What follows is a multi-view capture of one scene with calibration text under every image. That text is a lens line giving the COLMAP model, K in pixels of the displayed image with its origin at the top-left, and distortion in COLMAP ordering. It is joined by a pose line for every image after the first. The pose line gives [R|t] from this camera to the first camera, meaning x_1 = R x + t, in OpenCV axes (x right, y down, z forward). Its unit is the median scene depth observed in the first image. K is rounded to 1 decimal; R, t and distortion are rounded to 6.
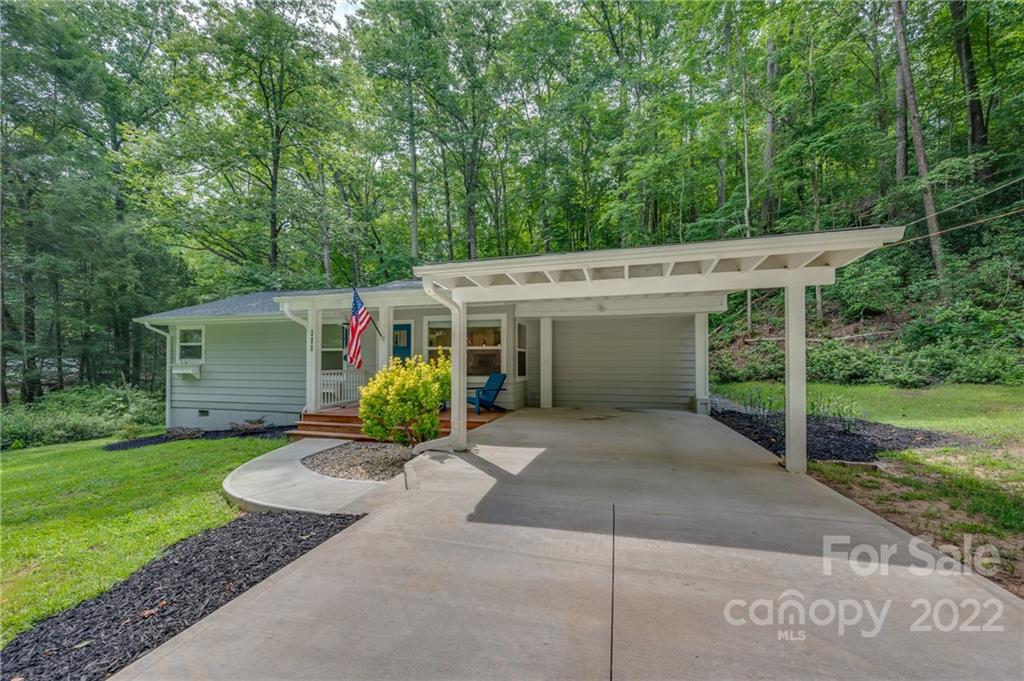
lens RADIAL K [[401.8, 0, 521.1], [0, 401.8, 362.6], [0, 0, 1]] dist [0.001964, -0.000343]
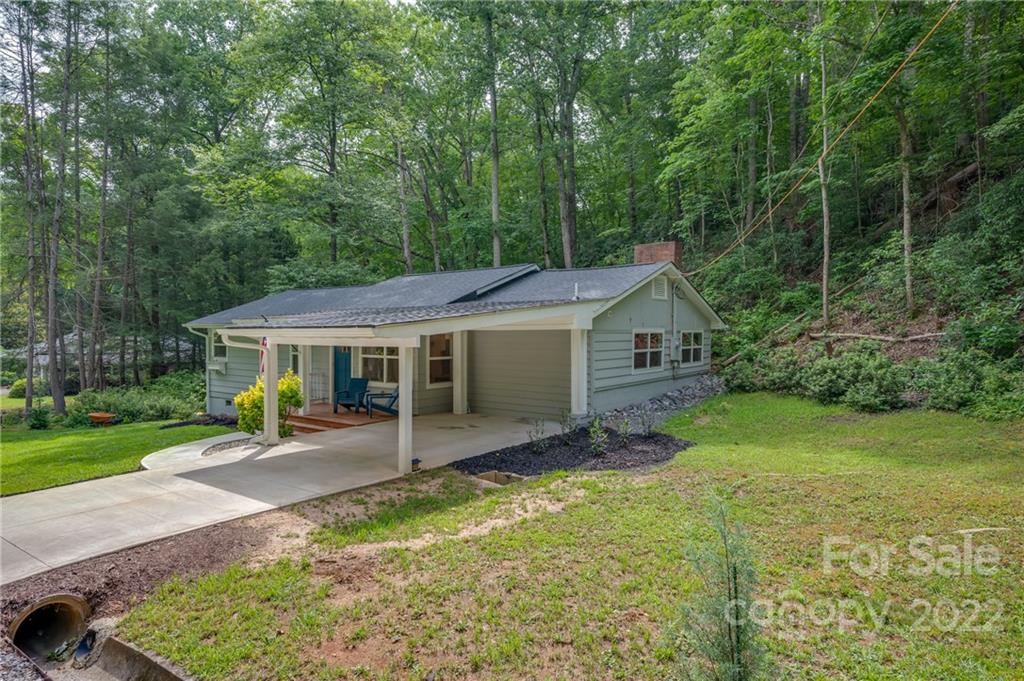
lens RADIAL K [[579.6, 0, 531.2], [0, 579.6, 344.0], [0, 0, 1]] dist [-0.005227, 0.001194]
pose [[0.936606, 0.009851, -0.350247, 0.756810], [-0.003495, 0.999818, 0.018775, -0.098660], [0.350368, -0.016361, 0.936469, -0.330867]]
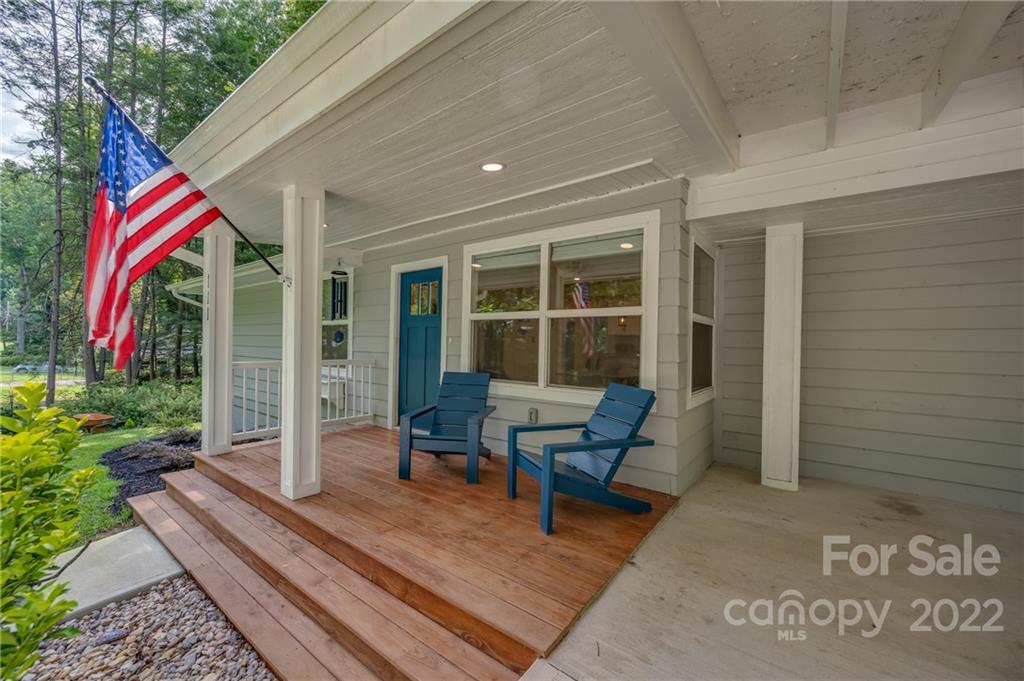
lens RADIAL K [[401.8, 0, 518.5], [0, 401.8, 344.5], [0, 0, 1]] dist [0.001964, -0.000343]
pose [[0.926112, 0.015083, -0.376947, -0.016236], [-0.015801, 0.999874, 0.001188, -0.006240], [0.376918, 0.004856, 0.926234, 0.601711]]
